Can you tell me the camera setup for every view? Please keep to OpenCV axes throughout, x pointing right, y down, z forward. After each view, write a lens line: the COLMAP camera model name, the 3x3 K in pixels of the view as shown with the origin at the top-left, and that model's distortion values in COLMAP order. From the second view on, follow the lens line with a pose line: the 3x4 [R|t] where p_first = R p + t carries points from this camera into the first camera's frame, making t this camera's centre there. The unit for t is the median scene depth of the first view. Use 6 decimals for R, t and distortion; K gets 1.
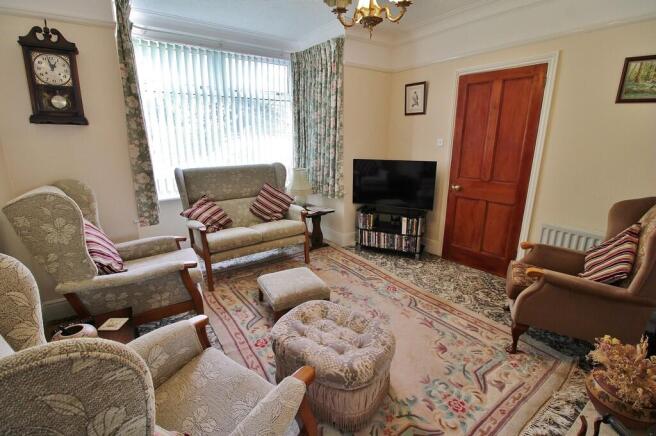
lens RADIAL K [[304.3, 0, 328.0], [0, 304.3, 218.0], [0, 0, 1]] dist [0.017617, -0.025669]
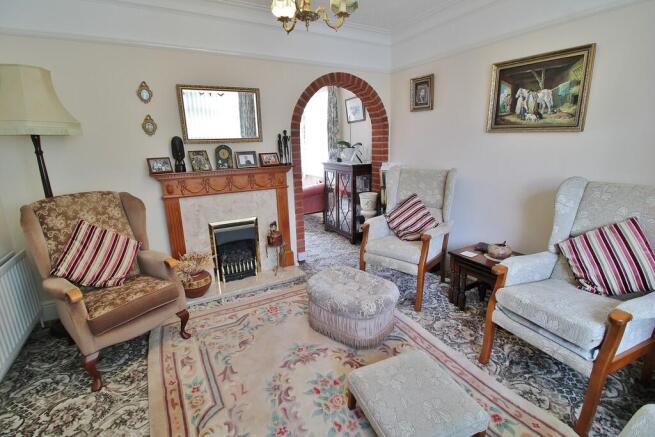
lens RADIAL K [[303.8, 0, 327.5], [0, 303.8, 218.5], [0, 0, 1]] dist [0.017617, -0.025669]
pose [[-0.993578, -0.026991, 0.109883, -0.017227], [0.031440, 0.867032, 0.497259, -0.405290], [-0.108693, 0.497520, -0.860616, 1.447807]]
